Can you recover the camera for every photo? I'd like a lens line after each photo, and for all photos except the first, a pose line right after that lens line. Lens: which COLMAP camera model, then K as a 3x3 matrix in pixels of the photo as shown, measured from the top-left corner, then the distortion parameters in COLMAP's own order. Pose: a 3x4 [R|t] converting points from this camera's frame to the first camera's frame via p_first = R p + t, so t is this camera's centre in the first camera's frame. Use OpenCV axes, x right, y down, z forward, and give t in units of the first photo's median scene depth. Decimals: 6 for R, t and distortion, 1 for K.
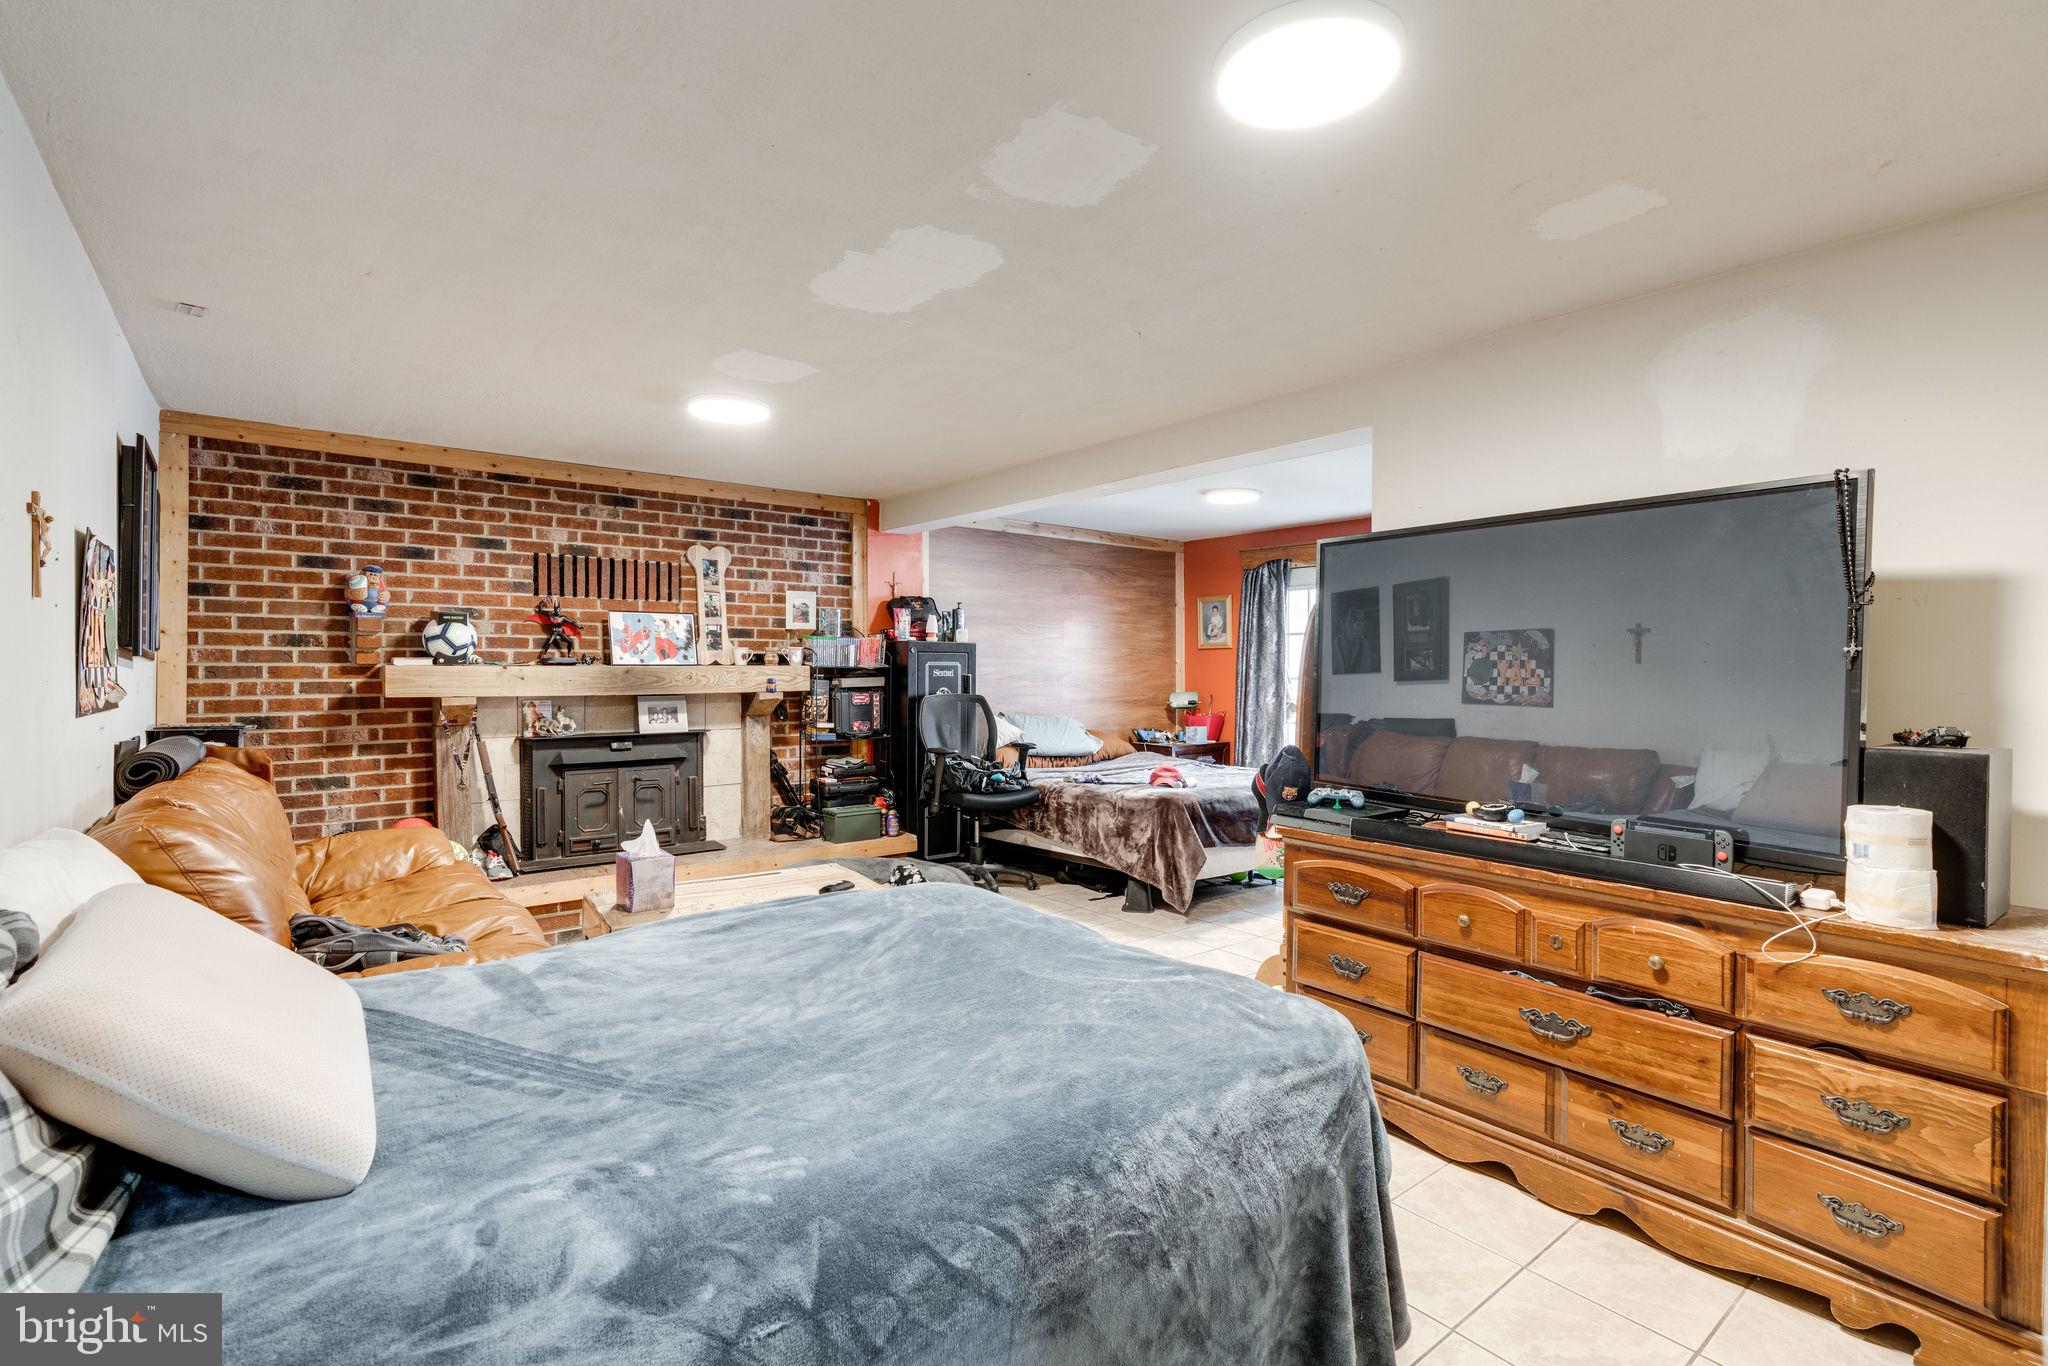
lens RADIAL K [[936.2, 0, 1015.1], [0, 936.2, 669.9], [0, 0, 1]] dist [0.000638, 0.000057]
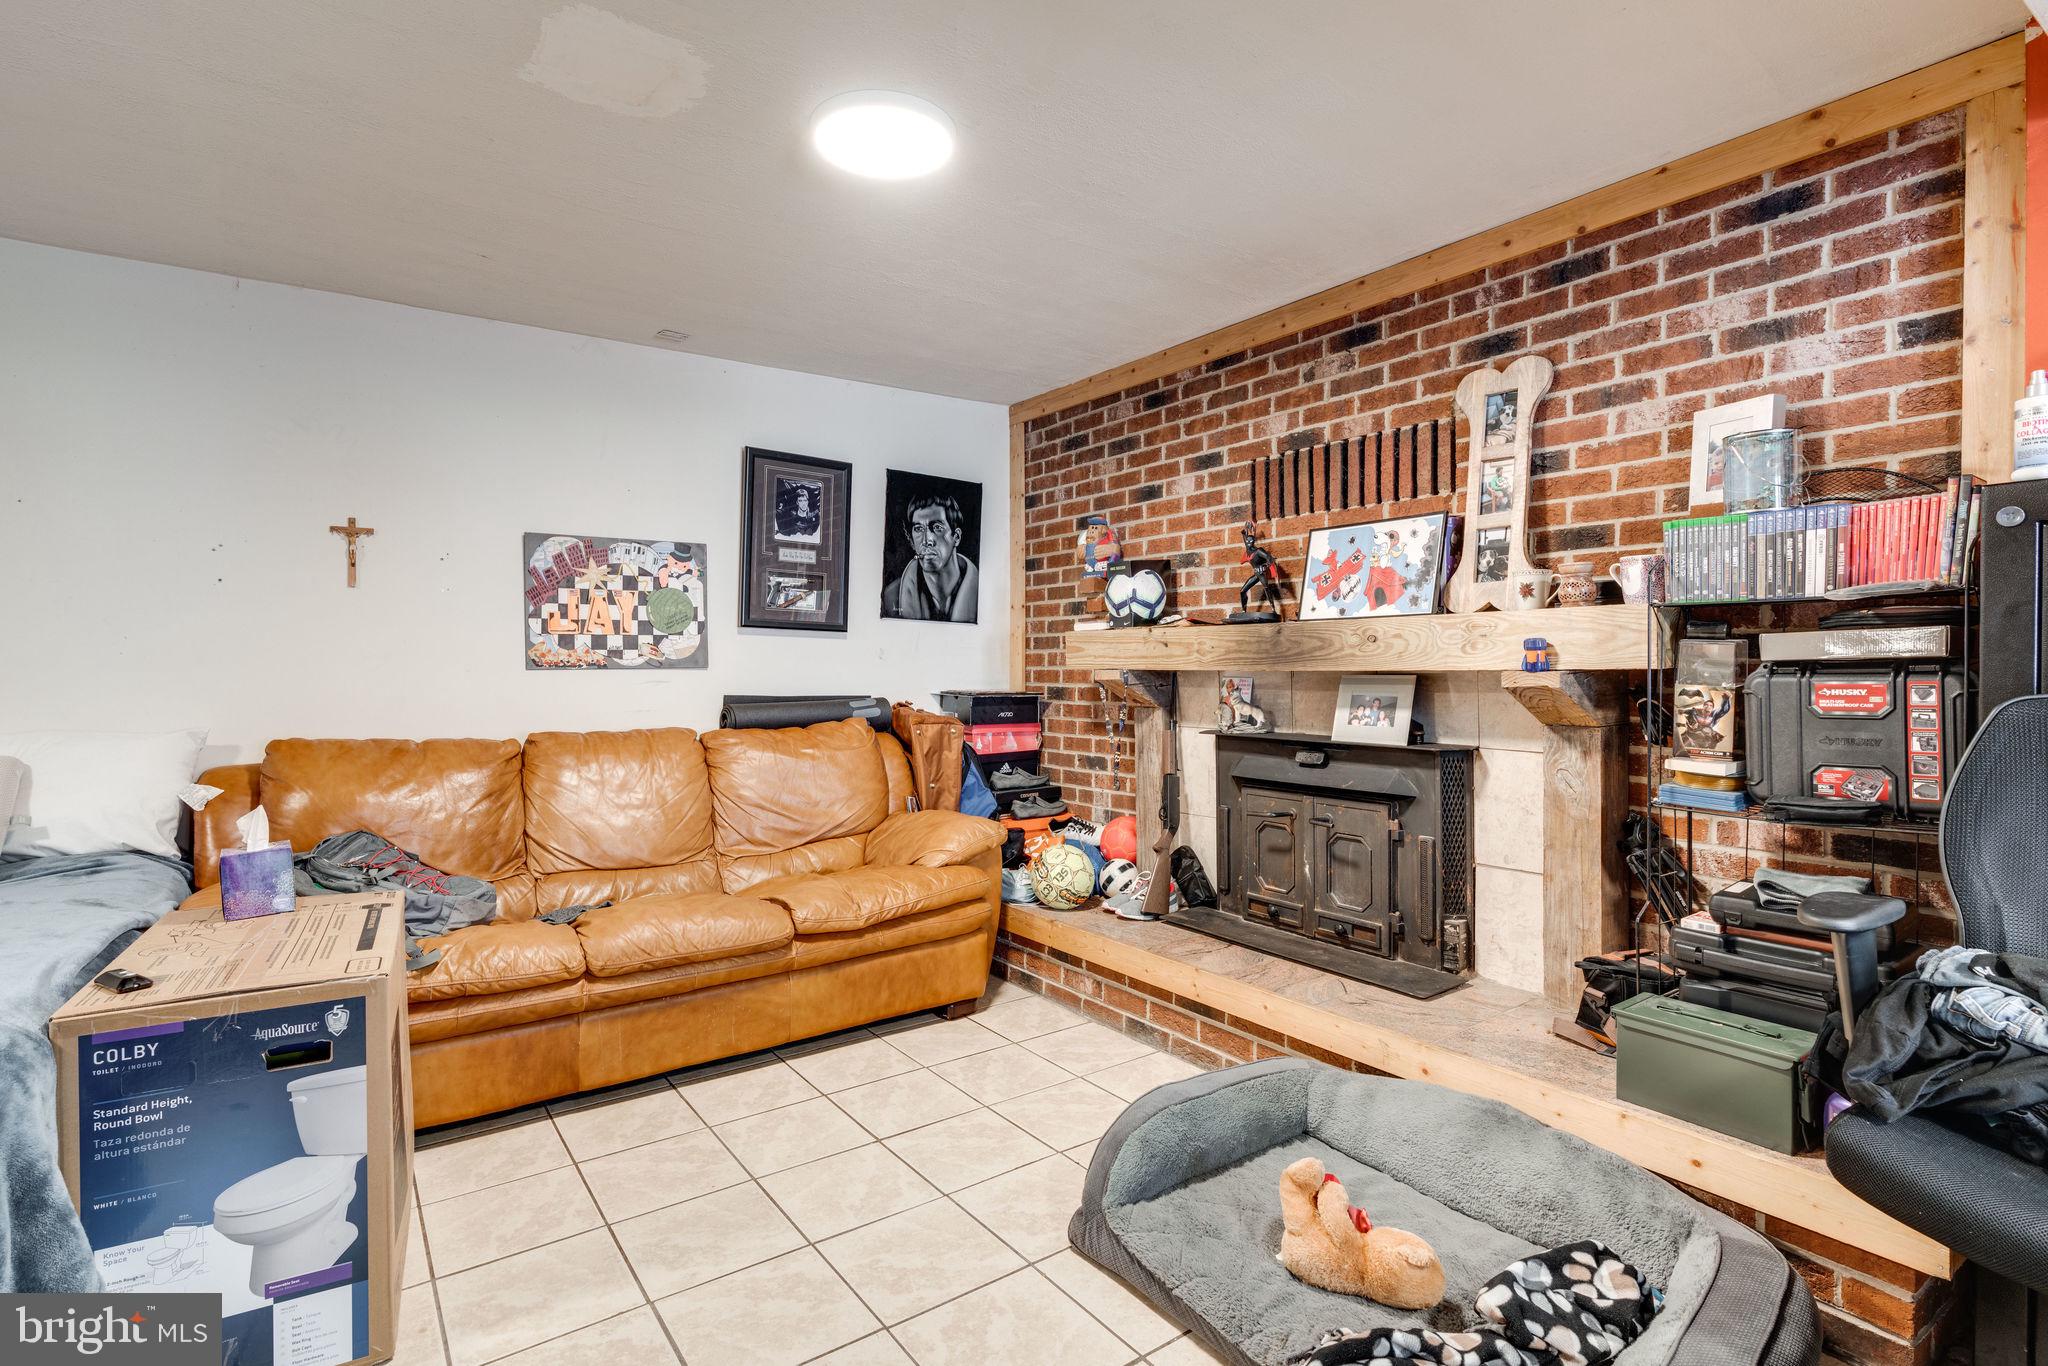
lens RADIAL K [[936.2, 0, 1015.1], [0, 936.2, 669.9], [0, 0, 1]] dist [0.000638, 0.000057]
pose [[0.008780, 0.008146, -0.999928, 0.153868], [0.002800, 0.999963, 0.008171, 0.019474], [0.999958, -0.002871, 0.008757, 0.778889]]
